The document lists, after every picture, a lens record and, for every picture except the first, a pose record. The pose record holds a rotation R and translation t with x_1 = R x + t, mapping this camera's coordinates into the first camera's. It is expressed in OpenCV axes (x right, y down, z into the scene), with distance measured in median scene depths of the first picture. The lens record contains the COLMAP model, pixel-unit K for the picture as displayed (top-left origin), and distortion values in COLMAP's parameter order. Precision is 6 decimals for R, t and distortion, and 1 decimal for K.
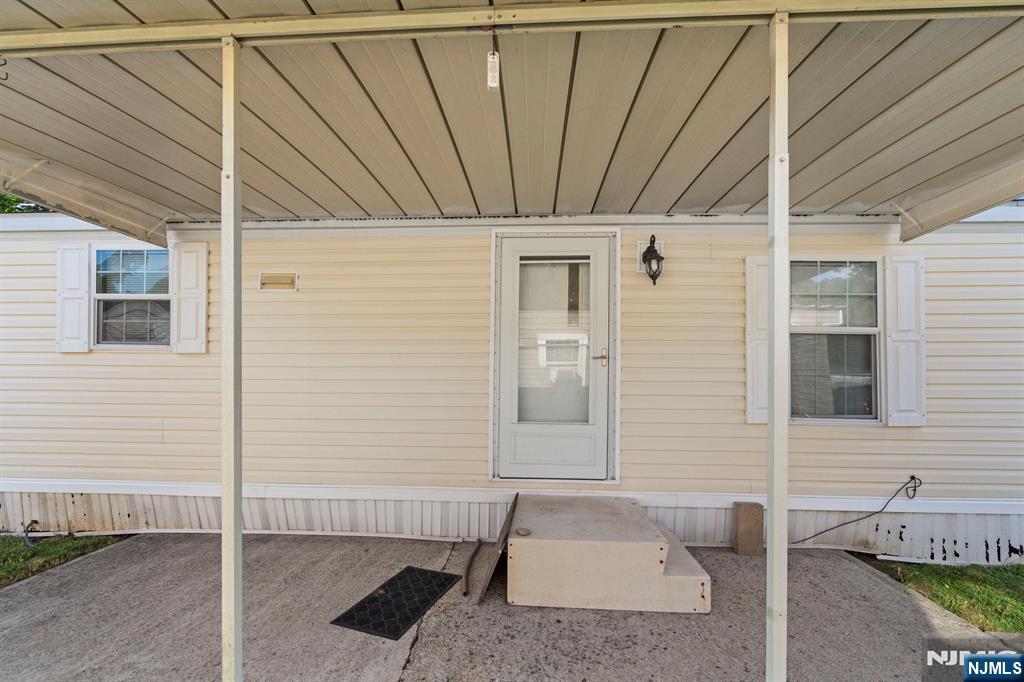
lens RADIAL K [[439.8, 0, 518.9], [0, 439.8, 379.4], [0, 0, 1]] dist [-0.003541, -0.000488]
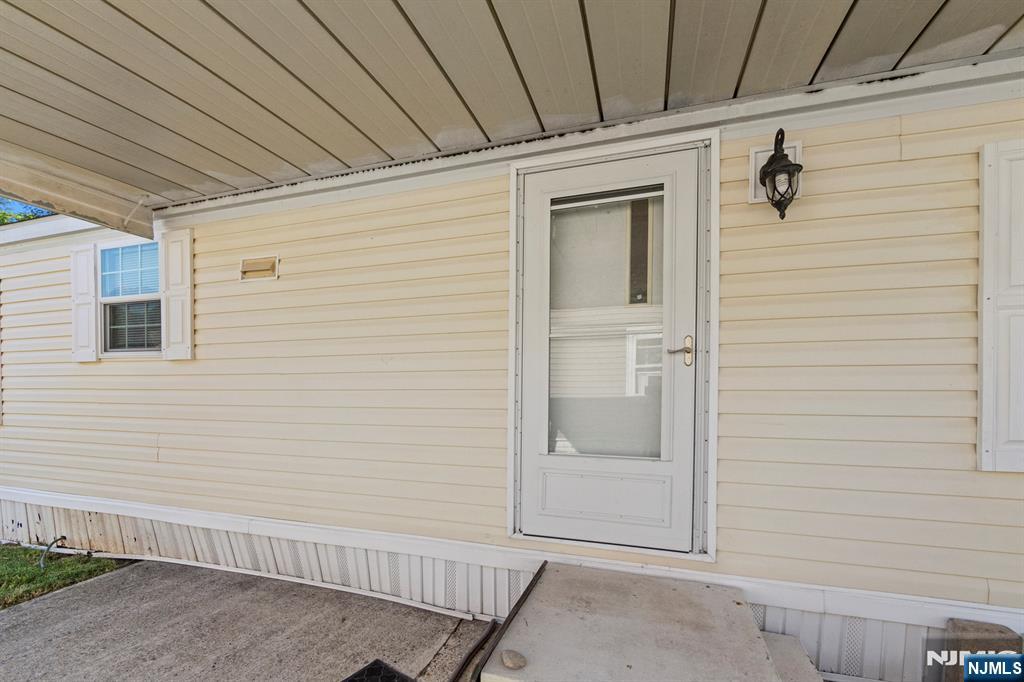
lens RADIAL K [[447.1, 0, 507.9], [0, 447.1, 398.2], [0, 0, 1]] dist [-0.001242, -0.000318]
pose [[0.965924, 0.000357, -0.258827, 0.111914], [0.004867, 0.999797, 0.019543, 0.001711], [0.258782, -0.020136, 0.965726, 0.336437]]
